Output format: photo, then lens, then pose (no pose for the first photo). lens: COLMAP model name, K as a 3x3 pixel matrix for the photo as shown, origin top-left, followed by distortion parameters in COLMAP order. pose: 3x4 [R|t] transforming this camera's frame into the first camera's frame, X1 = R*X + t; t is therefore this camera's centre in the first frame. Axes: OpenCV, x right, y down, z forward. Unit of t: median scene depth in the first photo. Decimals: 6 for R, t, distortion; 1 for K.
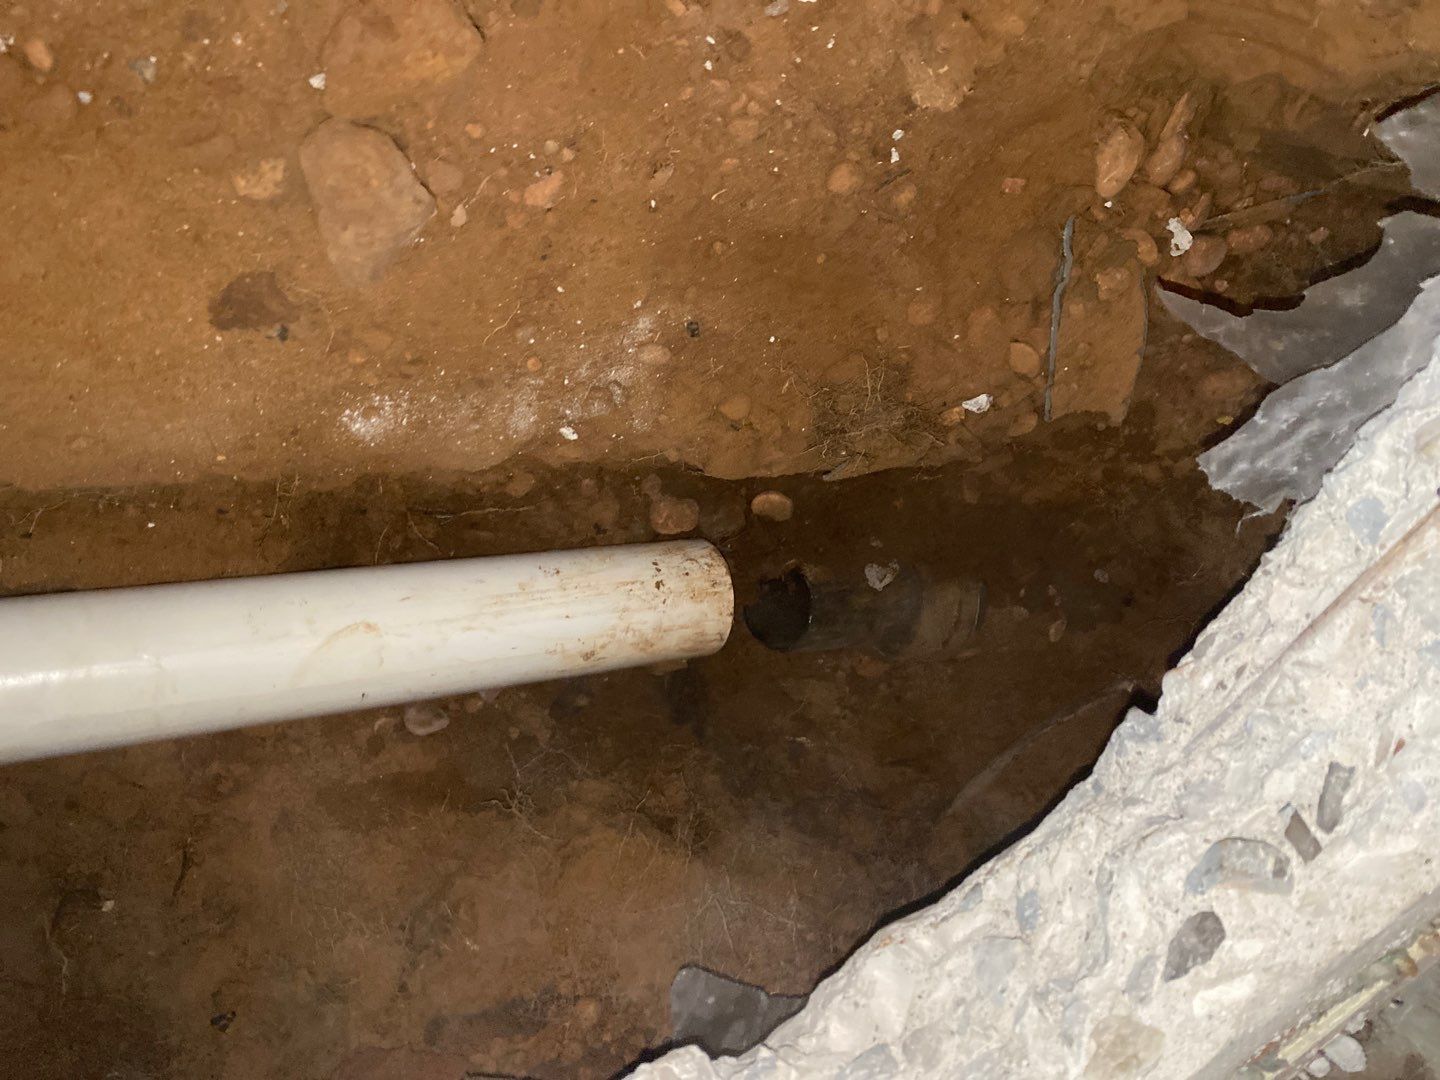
lens RADIAL K [[1109.1, 0, 719.4], [0, 1109.1, 536.6], [0, 0, 1]] dist [0.123355, -0.222719]
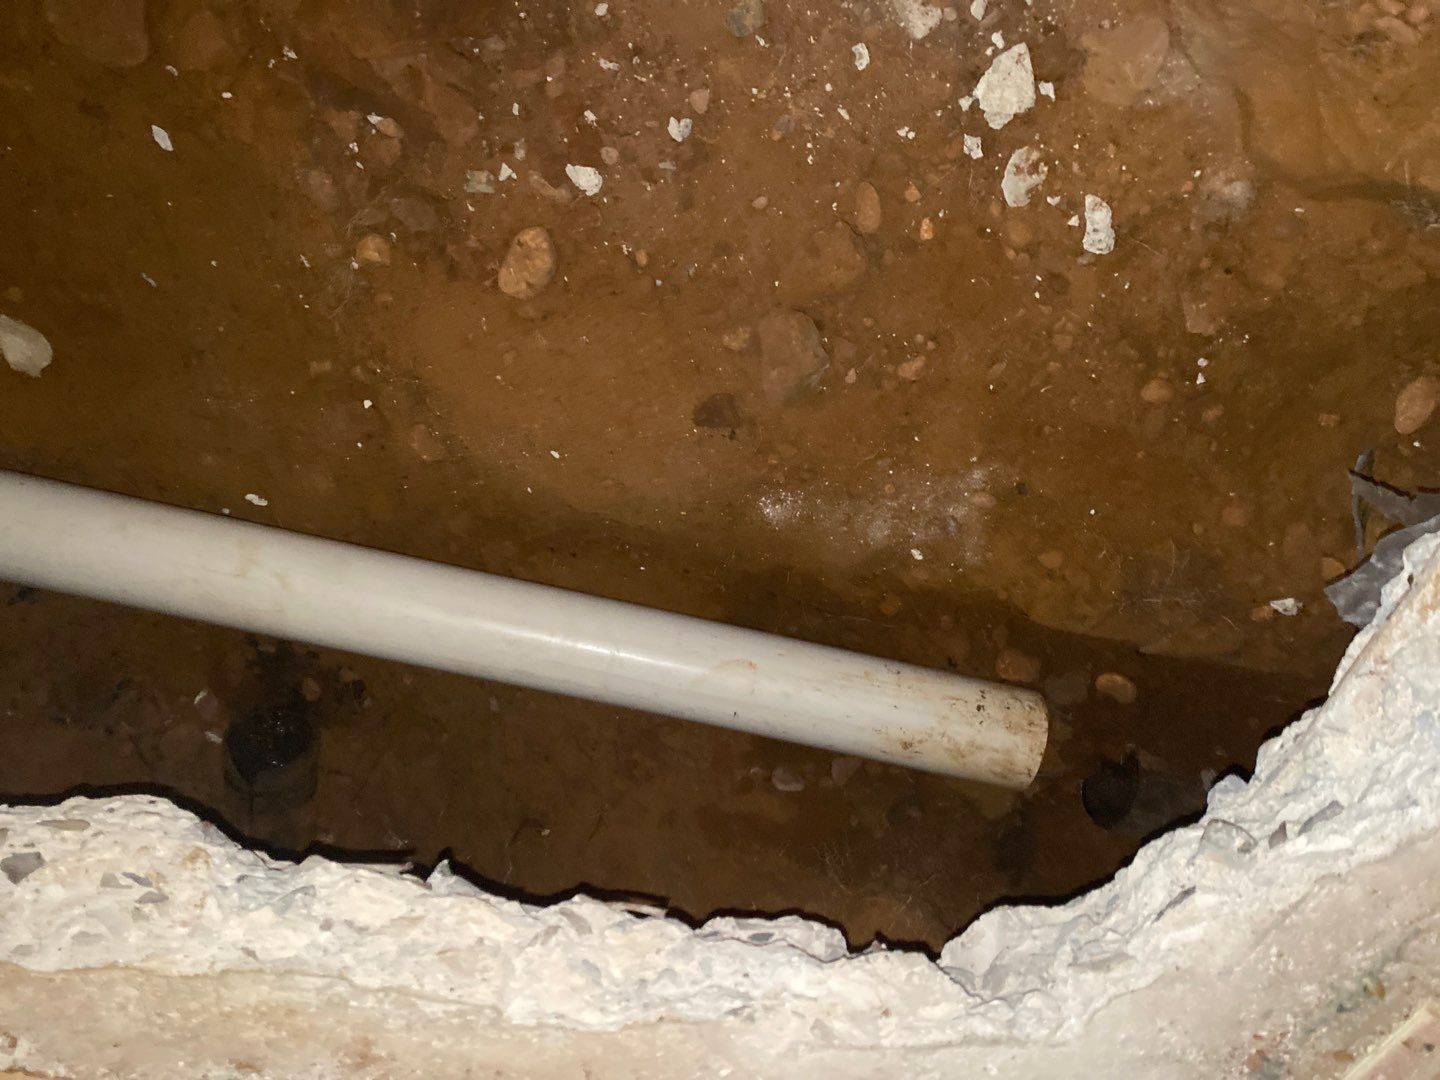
lens RADIAL K [[1076.7, 0, 713.9], [0, 1076.7, 545.5], [0, 0, 1]] dist [0.064670, -0.086137]
pose [[0.867322, 0.166413, -0.469104, 0.298821], [-0.270712, 0.948586, -0.164010, 0.202066], [0.417693, 0.269241, 0.867780, -0.264942]]
